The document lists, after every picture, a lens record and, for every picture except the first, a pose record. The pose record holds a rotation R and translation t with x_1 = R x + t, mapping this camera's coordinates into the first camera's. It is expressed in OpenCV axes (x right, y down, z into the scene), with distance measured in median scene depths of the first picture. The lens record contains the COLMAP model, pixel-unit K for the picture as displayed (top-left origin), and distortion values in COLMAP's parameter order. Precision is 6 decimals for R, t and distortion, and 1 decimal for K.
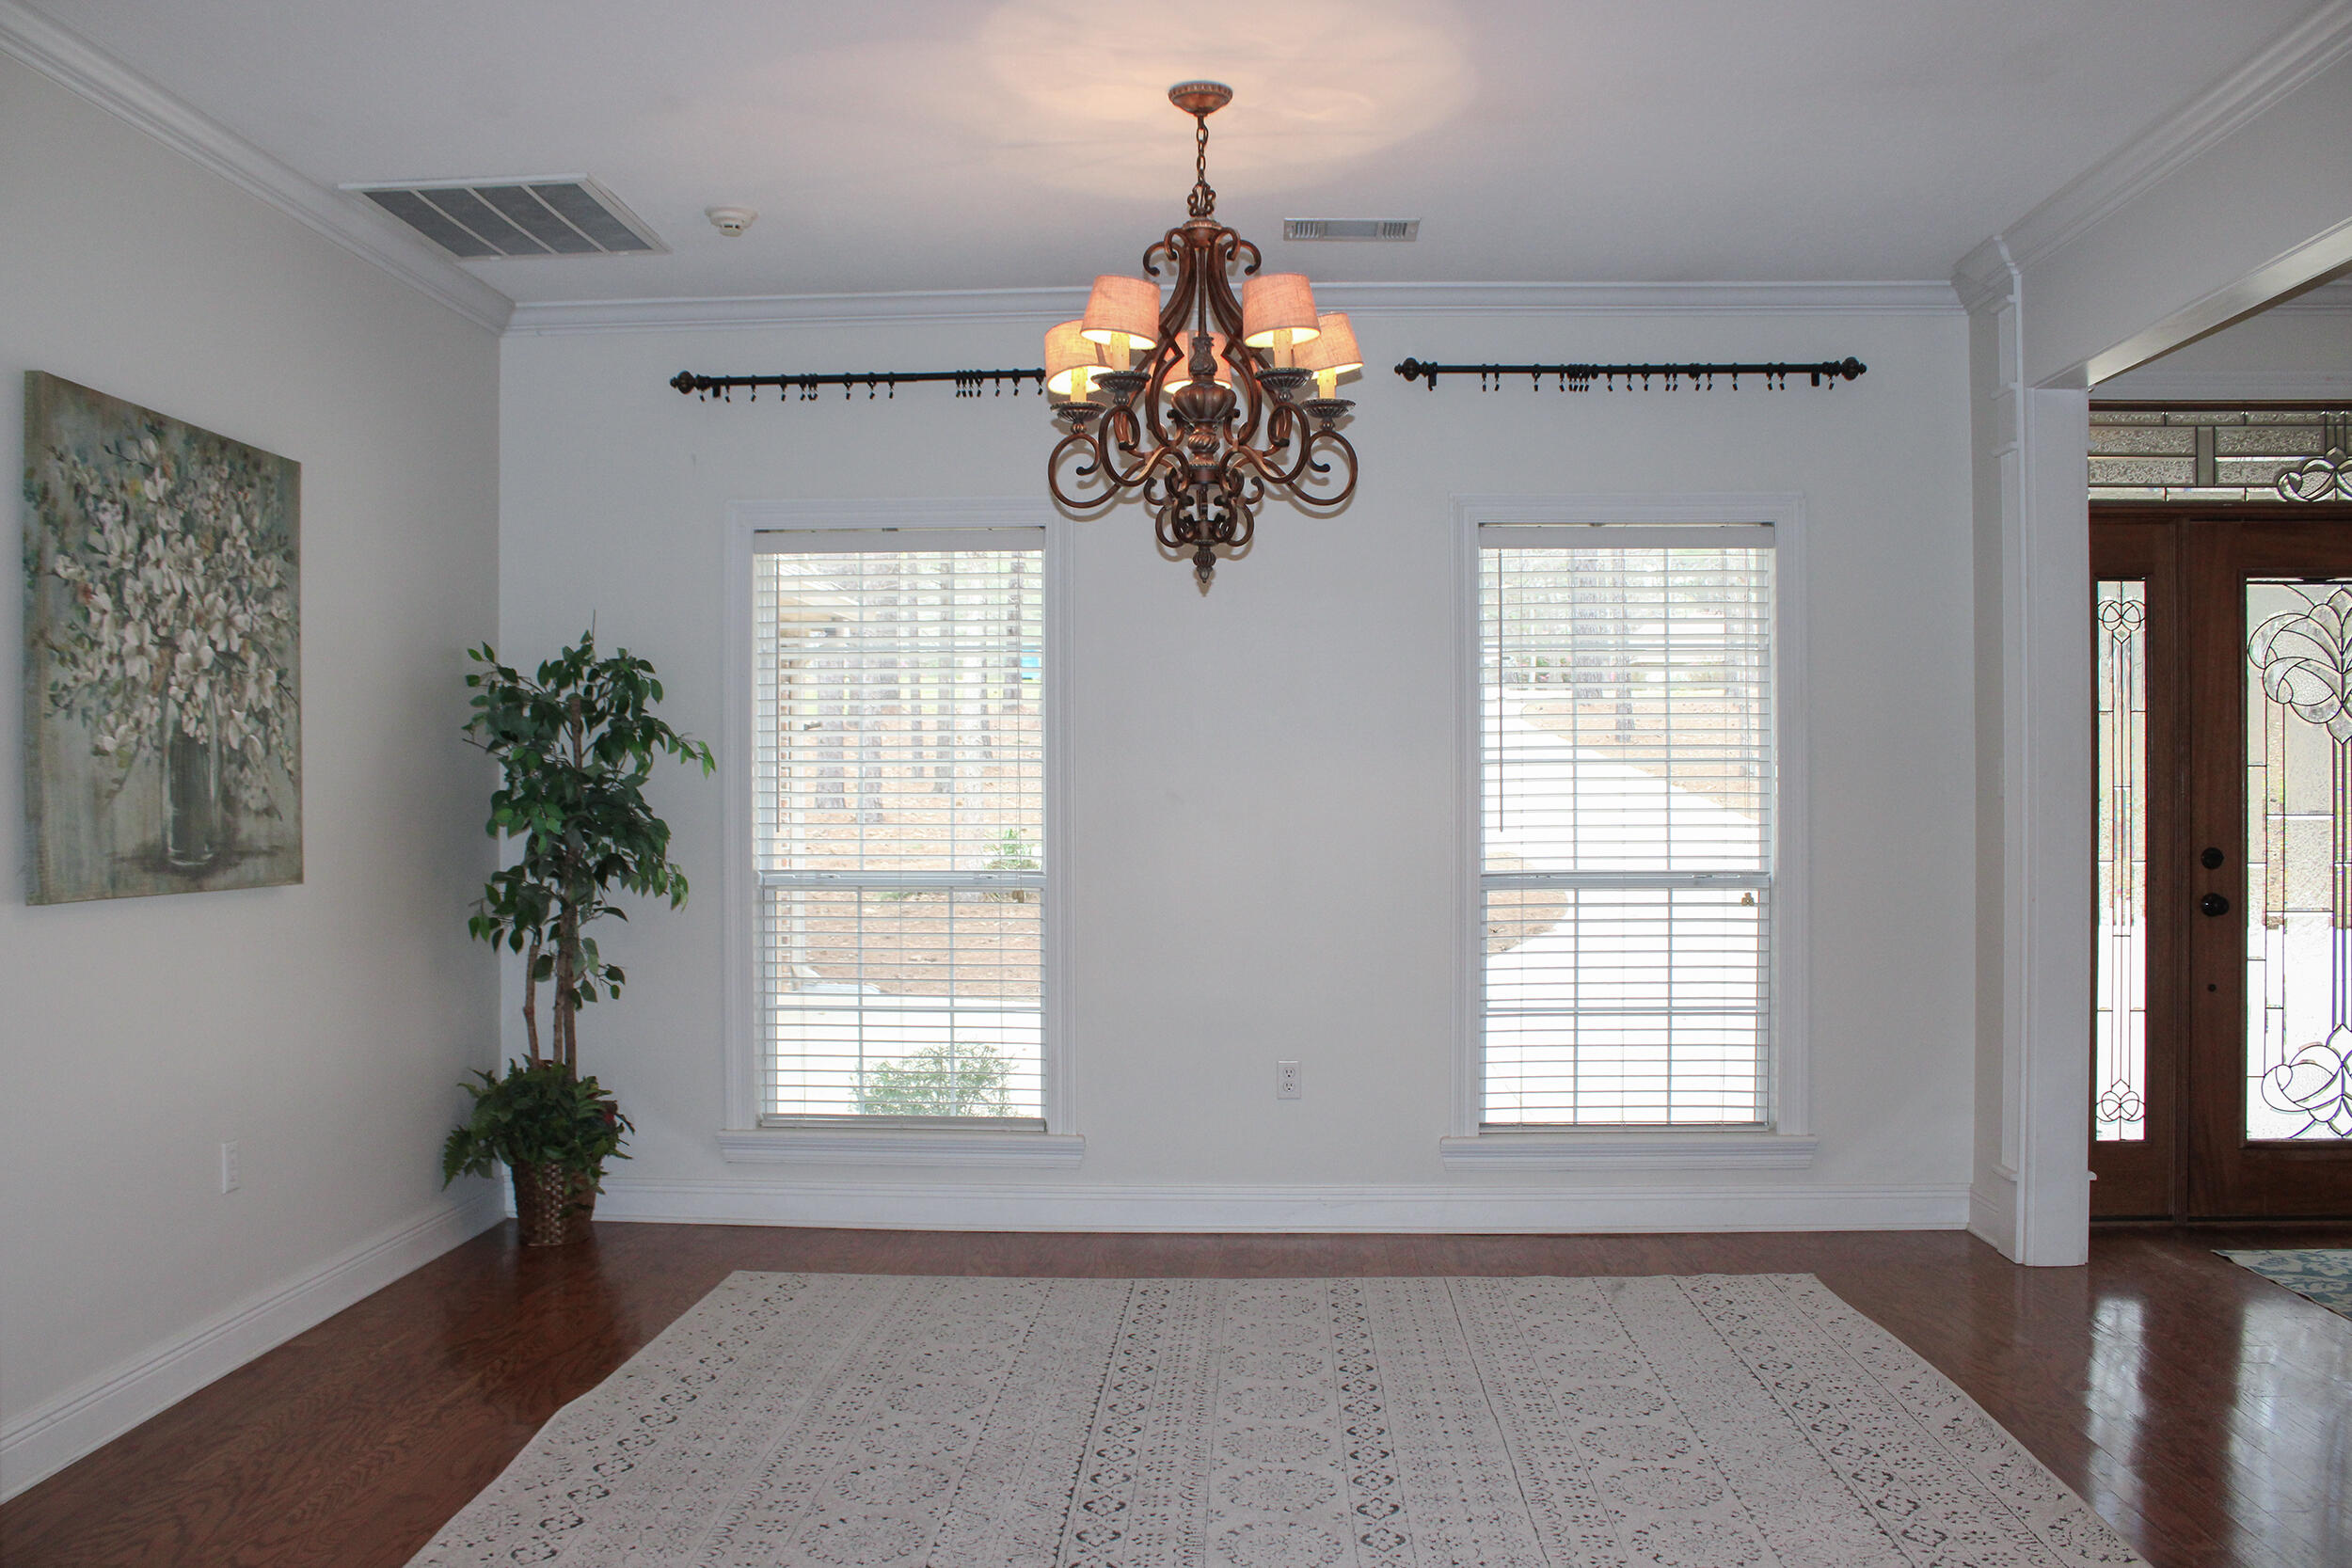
lens RADIAL K [[1973.2, 0, 1176.0], [0, 1973.2, 784.0], [0, 0, 1]] dist [-0.125178, 0.009064]
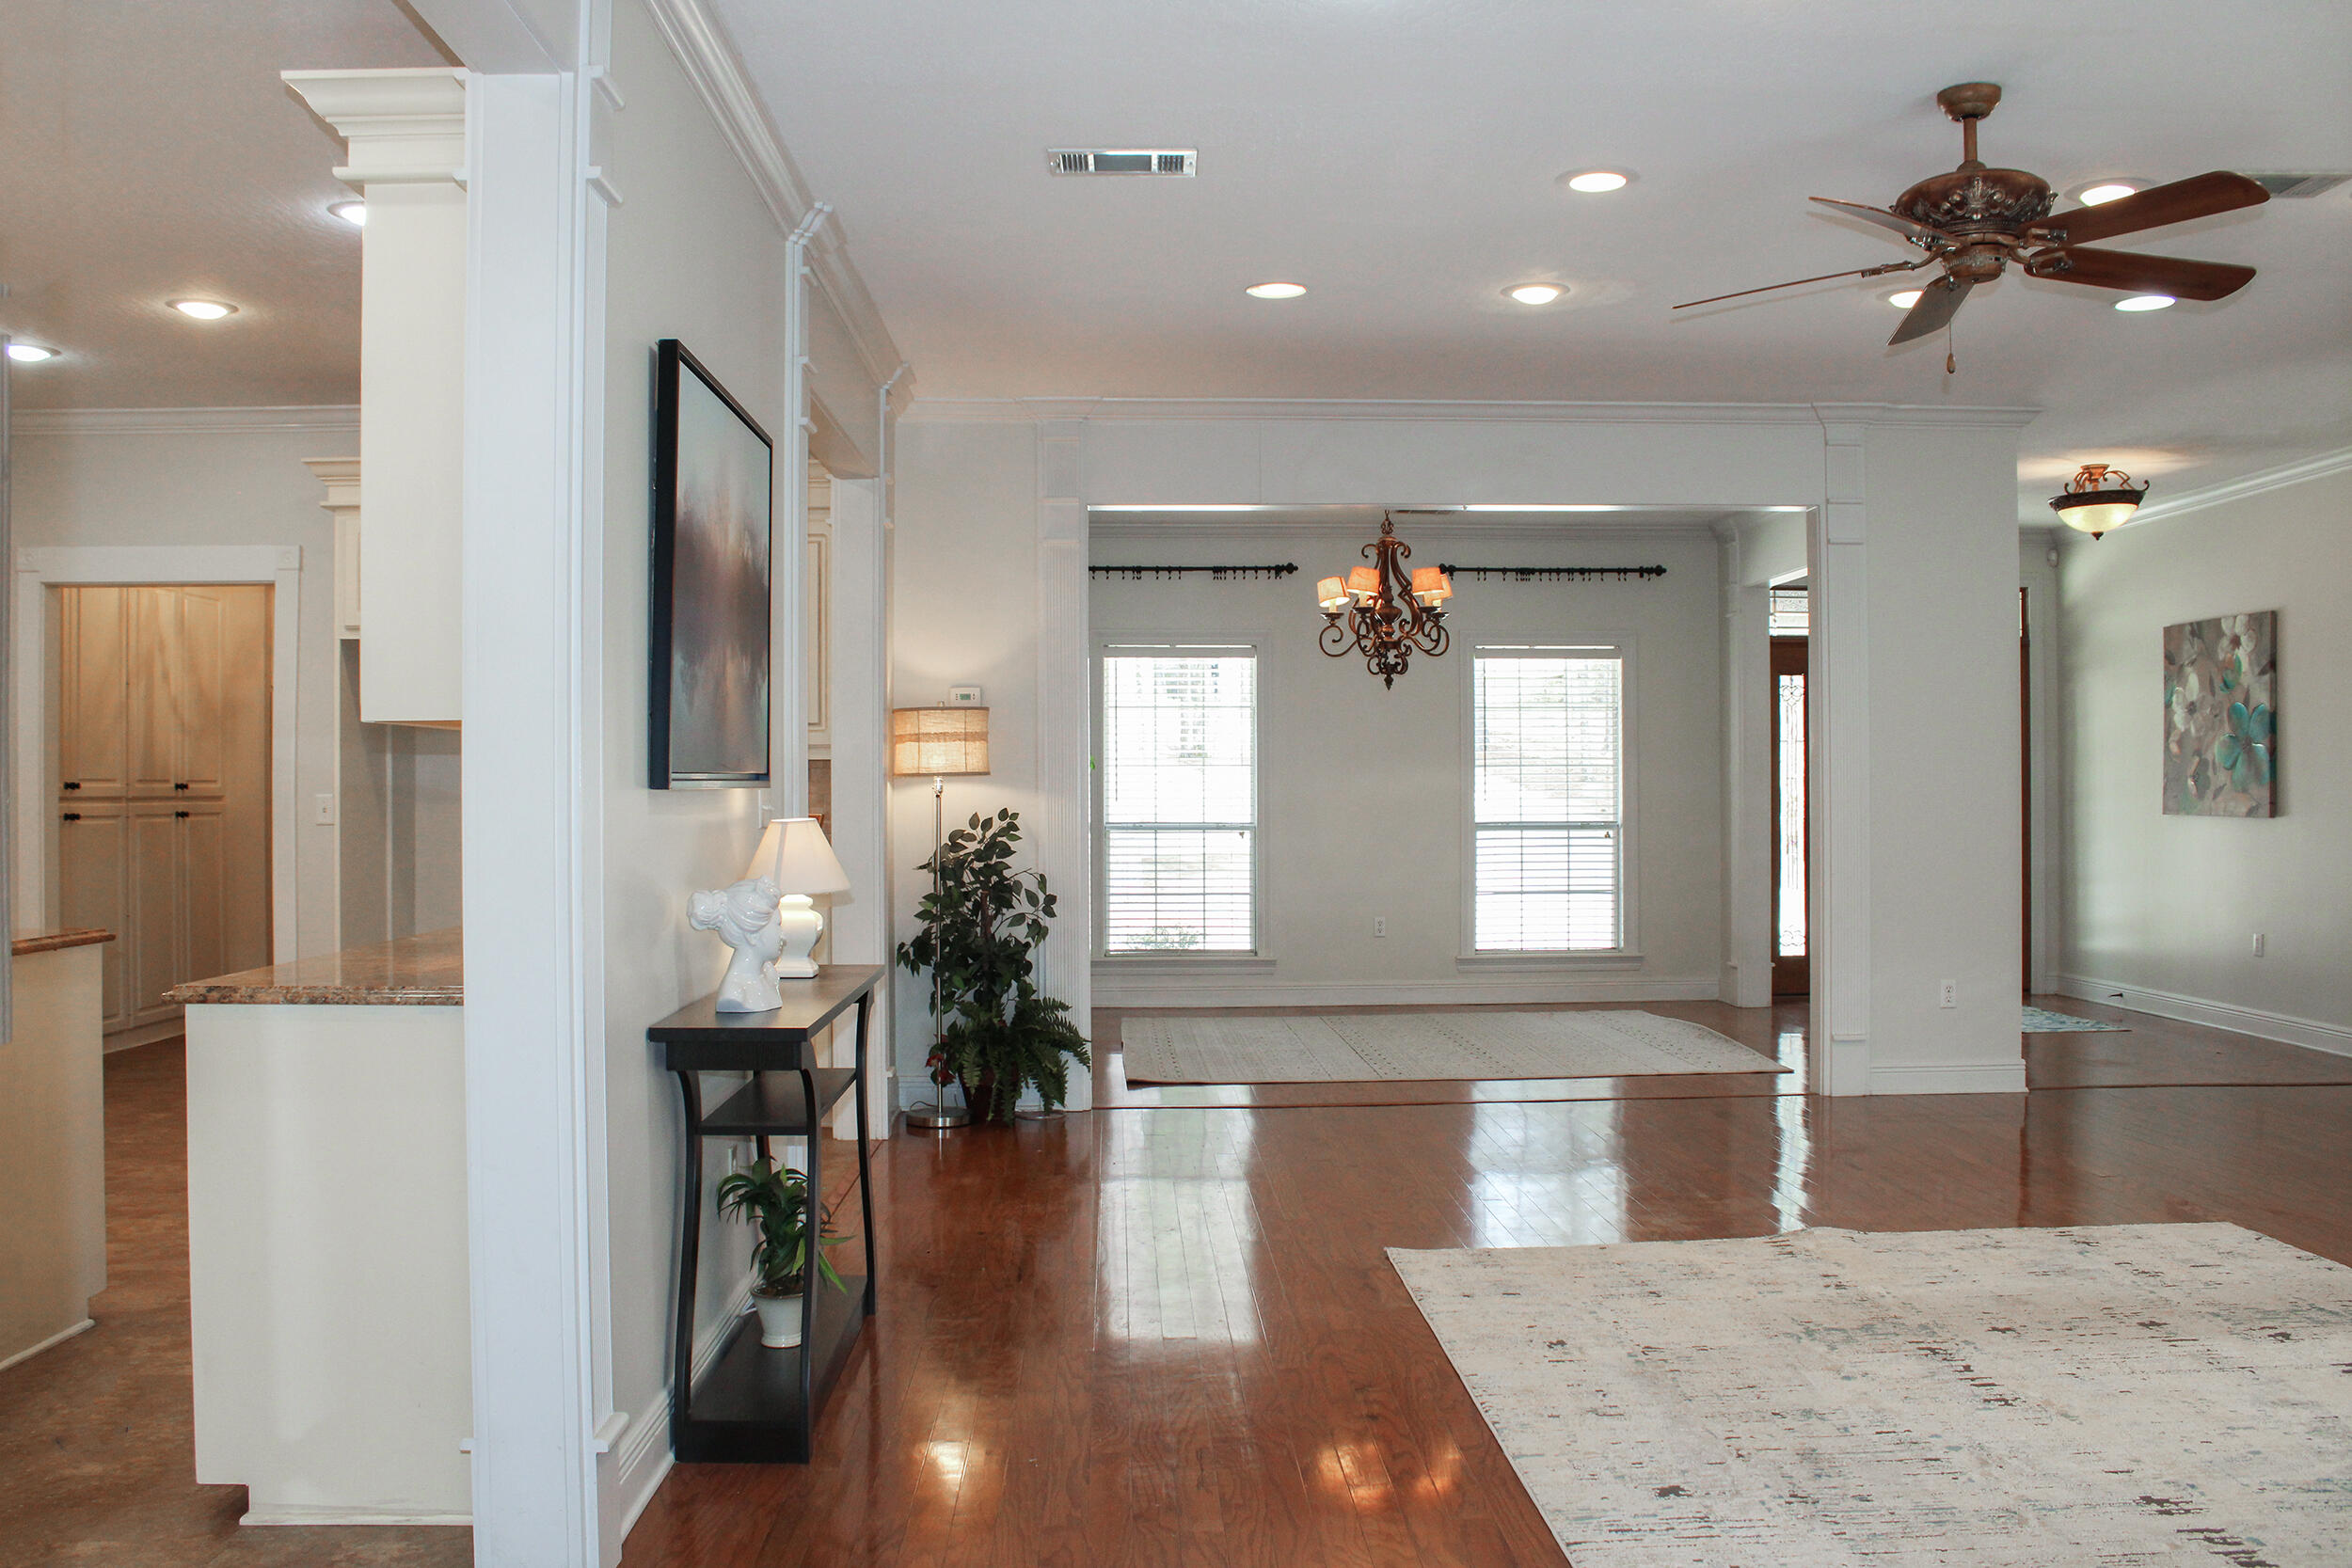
lens RADIAL K [[1973.2, 0, 1176.0], [0, 1973.2, 784.0], [0, 0, 1]] dist [-0.125178, 0.009064]
pose [[0.997106, -0.000200, 0.076019, -0.298823], [0.000826, 0.999966, -0.008195, 0.023816], [-0.076015, 0.008234, 0.997073, -0.963540]]
